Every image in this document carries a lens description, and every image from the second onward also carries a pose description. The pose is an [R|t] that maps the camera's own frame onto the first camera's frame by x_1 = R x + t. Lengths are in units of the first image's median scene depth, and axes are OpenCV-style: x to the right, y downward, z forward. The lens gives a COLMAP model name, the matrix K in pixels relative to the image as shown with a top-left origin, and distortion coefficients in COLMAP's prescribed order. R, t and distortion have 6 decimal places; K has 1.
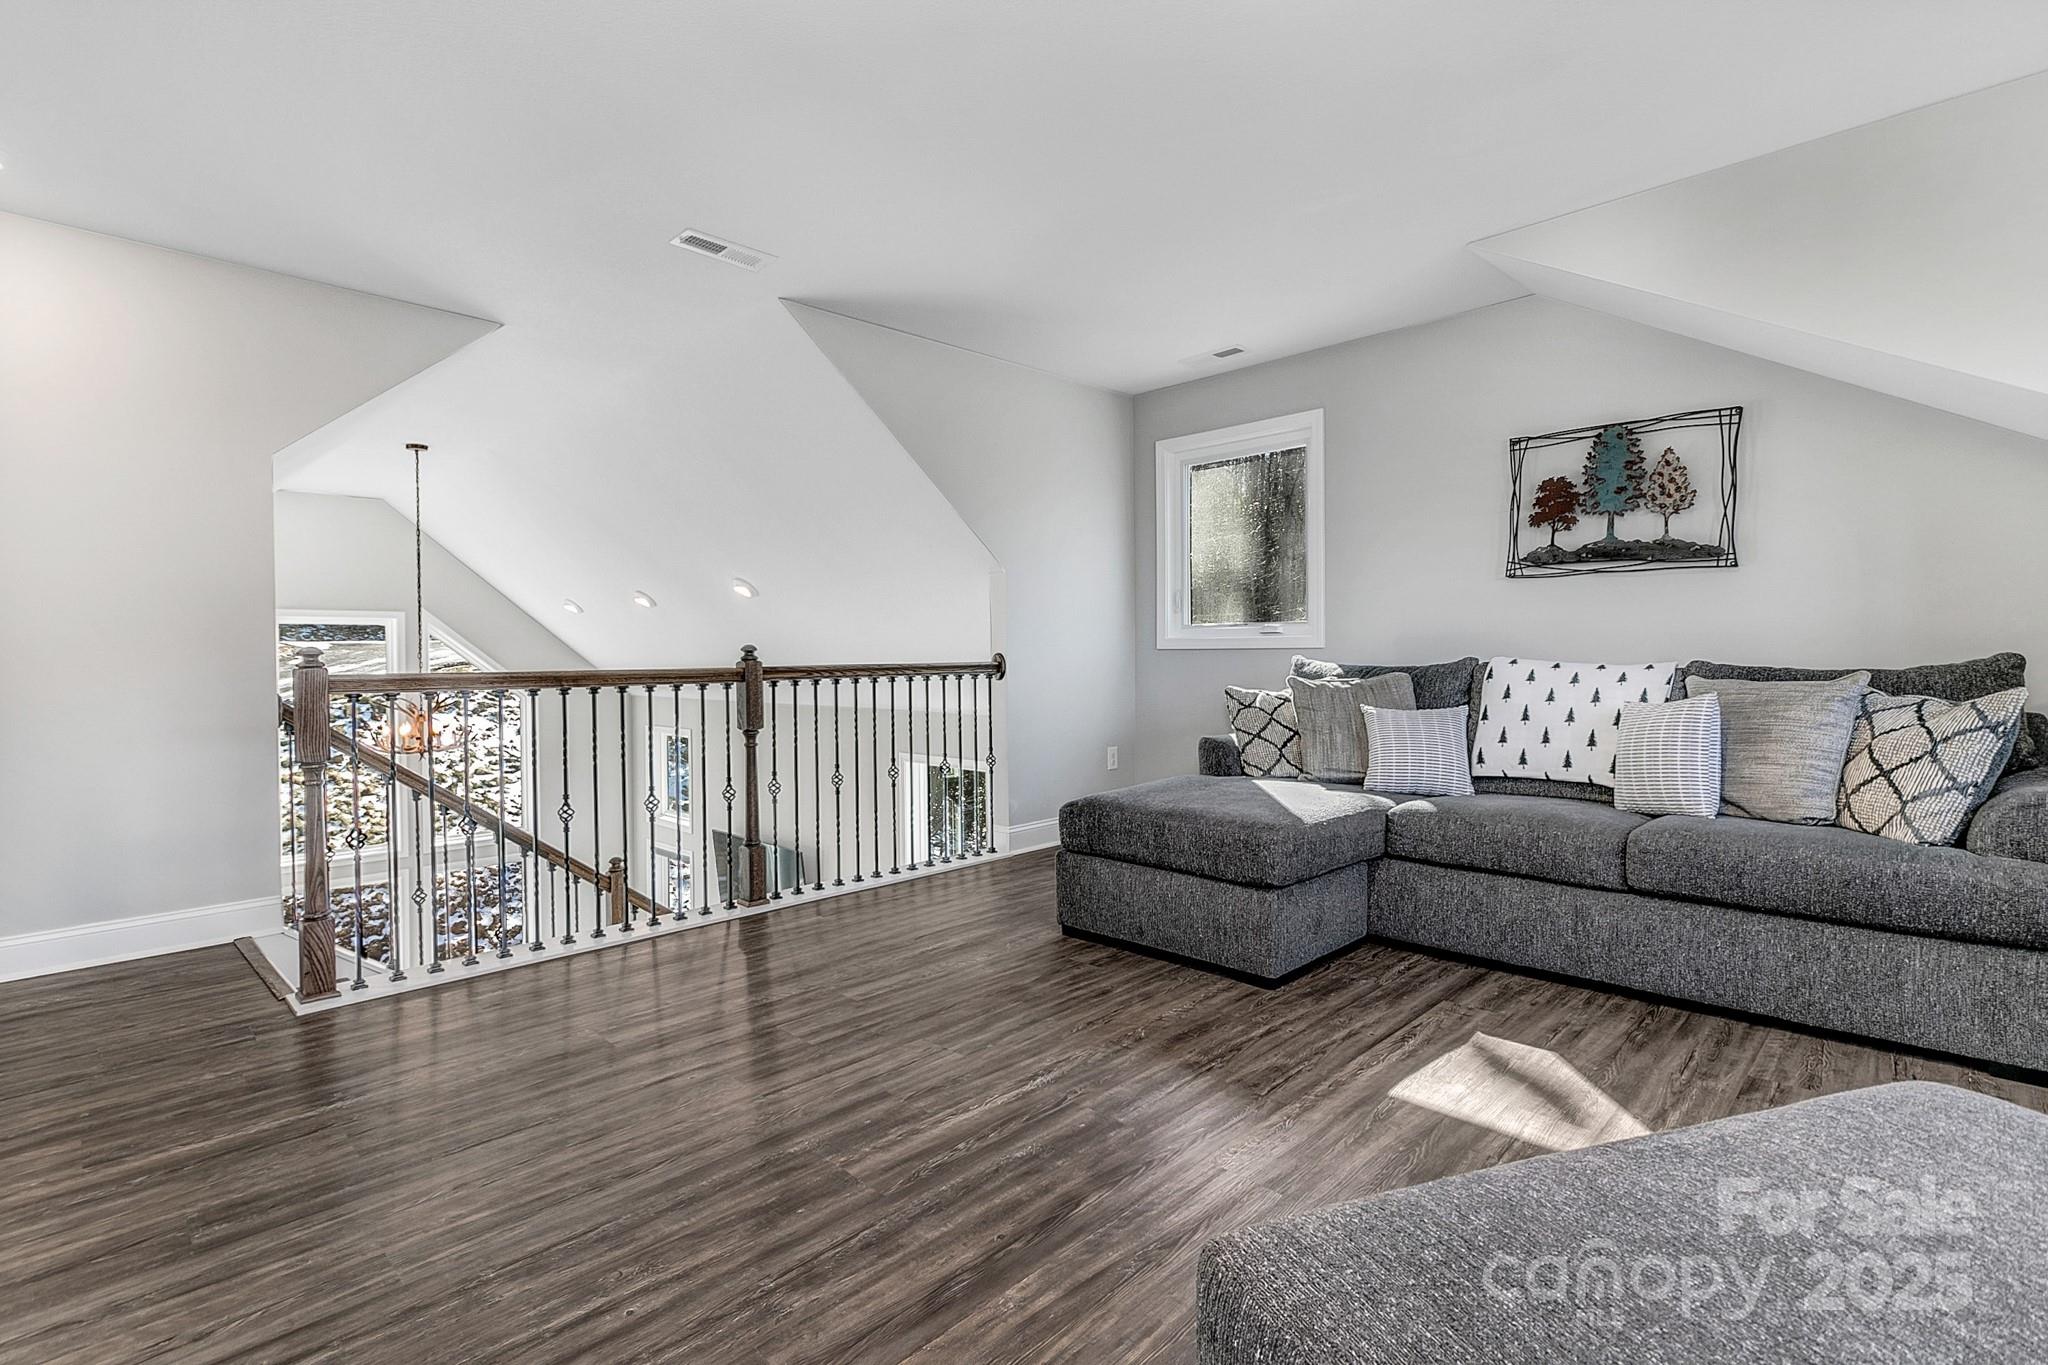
lens RADIAL K [[954.7, 0, 1024.5], [0, 954.7, 672.1], [0, 0, 1]] dist [-0.004587, -0.000139]
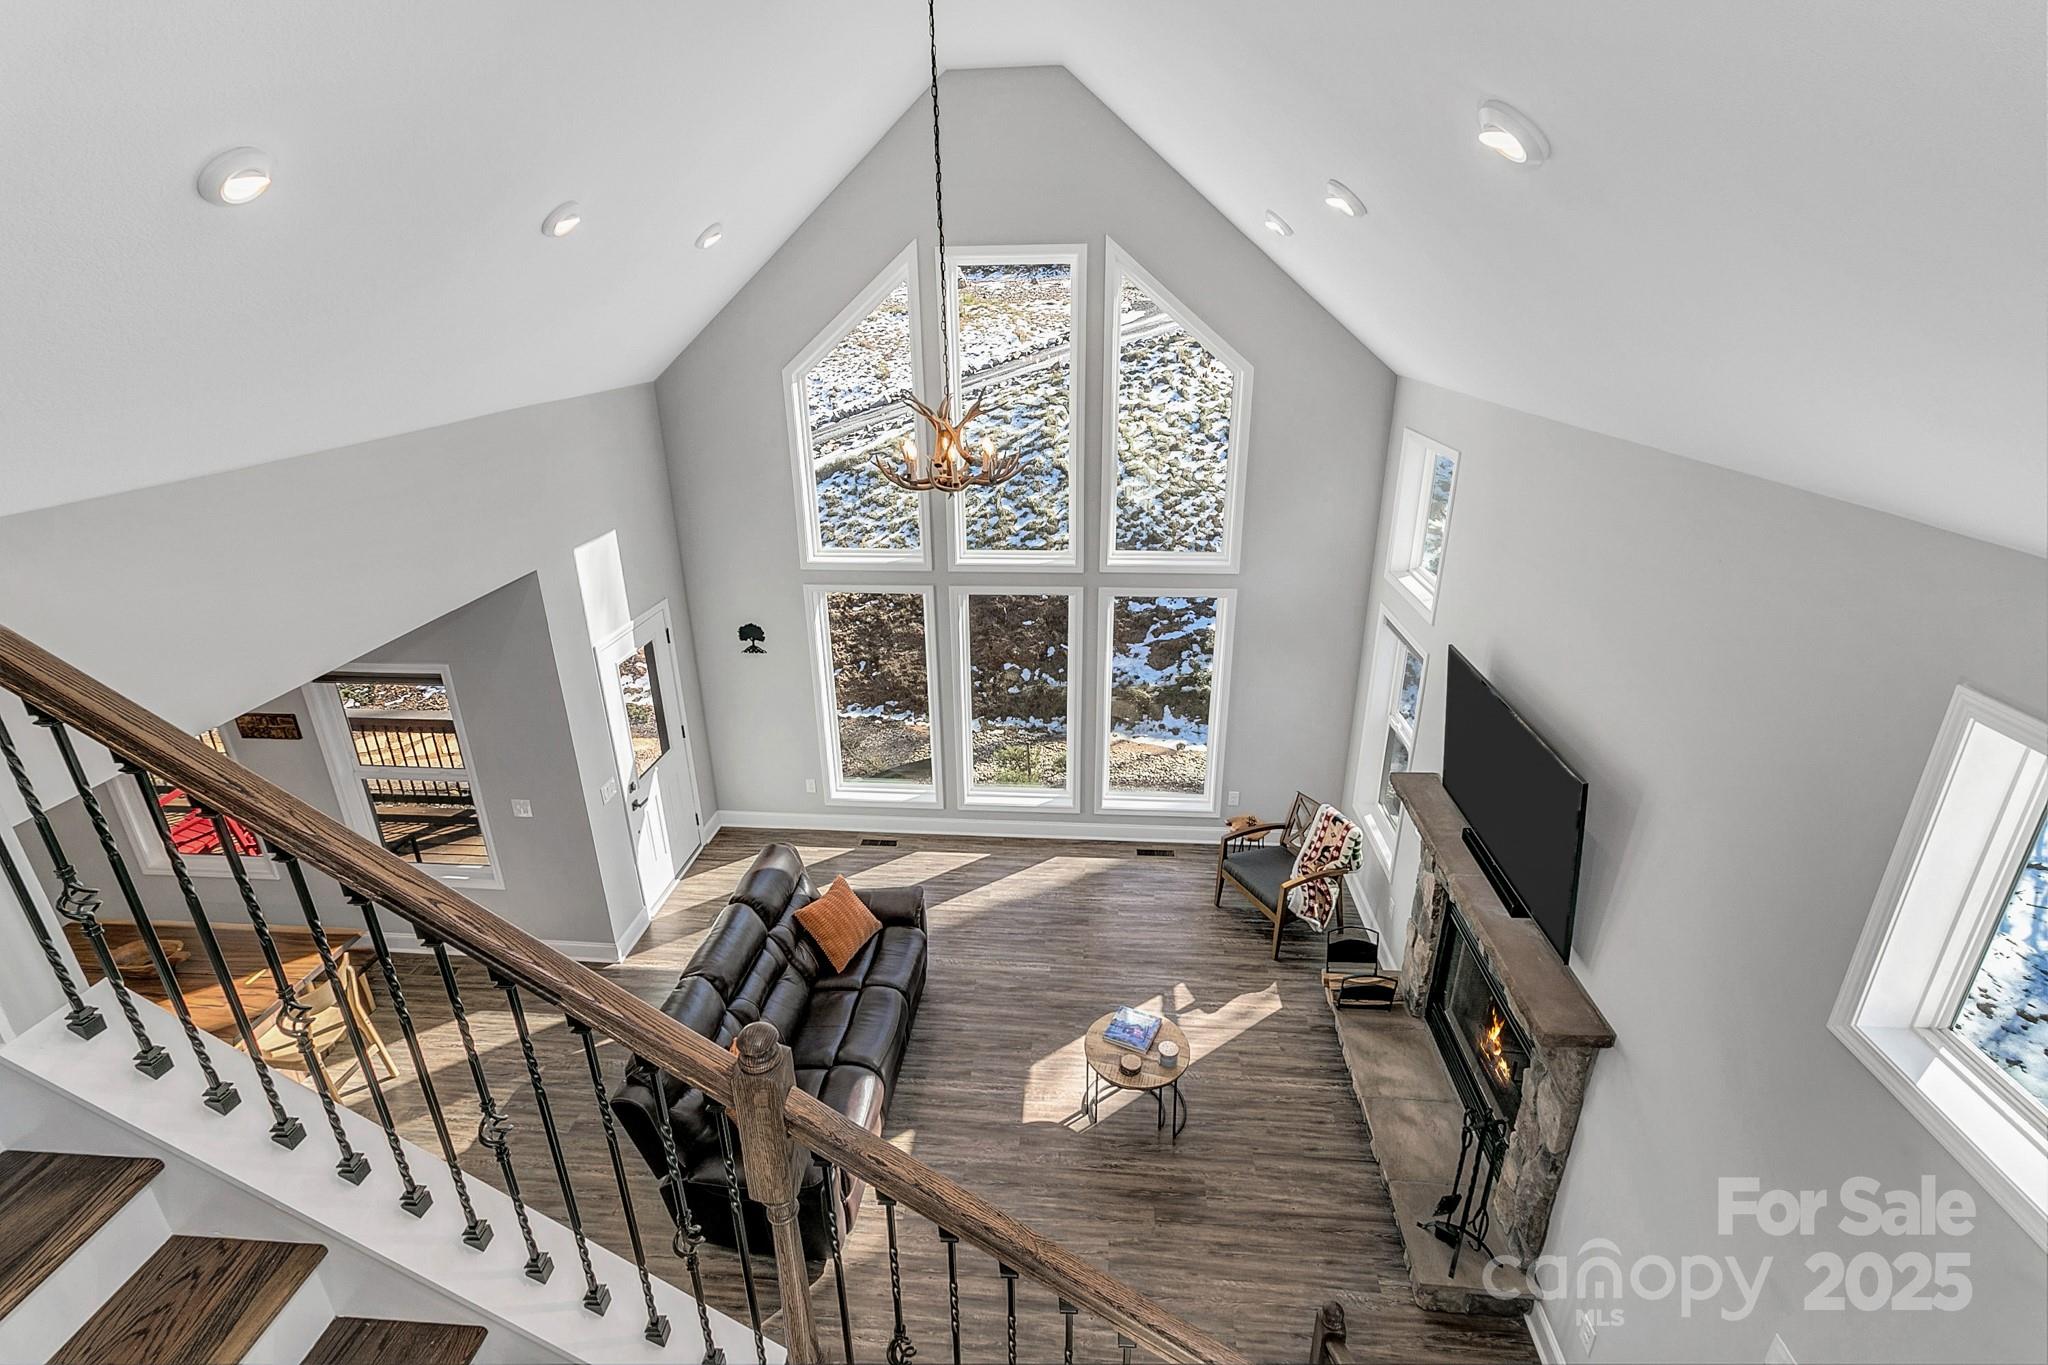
lens RADIAL K [[954.7, 0, 1012.7], [0, 954.7, 669.7], [0, 0, 1]] dist [-0.004587, -0.000139]
pose [[0.642064, 0.282545, -0.712687, -0.261076], [-0.007179, 0.931785, 0.362939, -0.075686], [0.766618, -0.227914, 0.600294, 1.405950]]
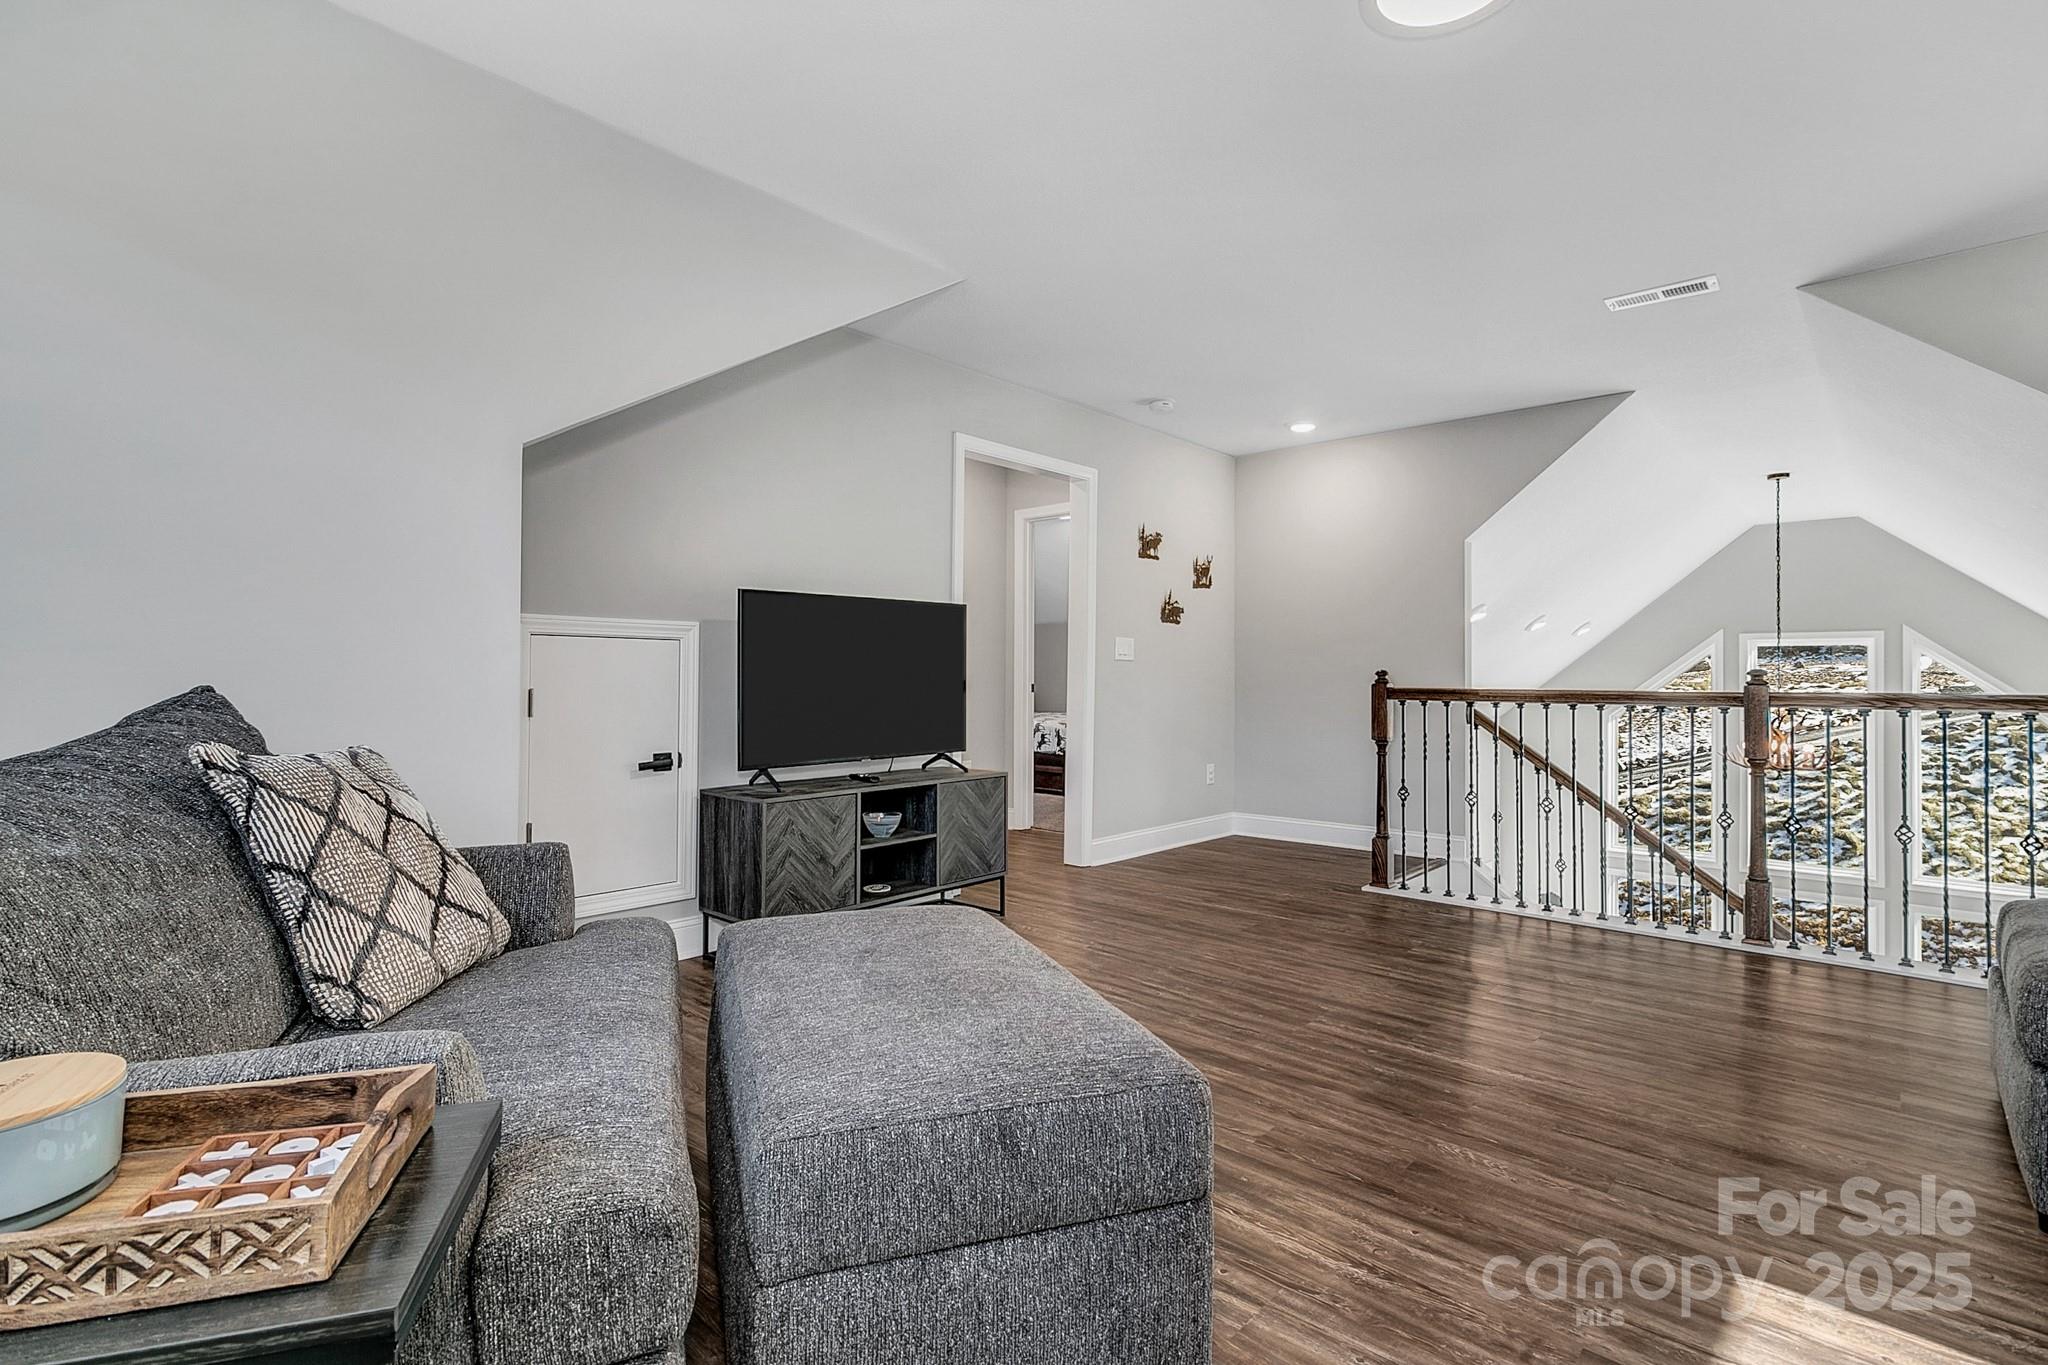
lens RADIAL K [[954.7, 0, 1015.0], [0, 954.7, 667.6], [0, 0, 1]] dist [-0.004587, -0.000139]
pose [[0.037482, 0.001282, -0.999296, 0.834906], [-0.024808, 0.999692, 0.000352, -0.014484], [0.998989, 0.024777, 0.037502, 0.300495]]
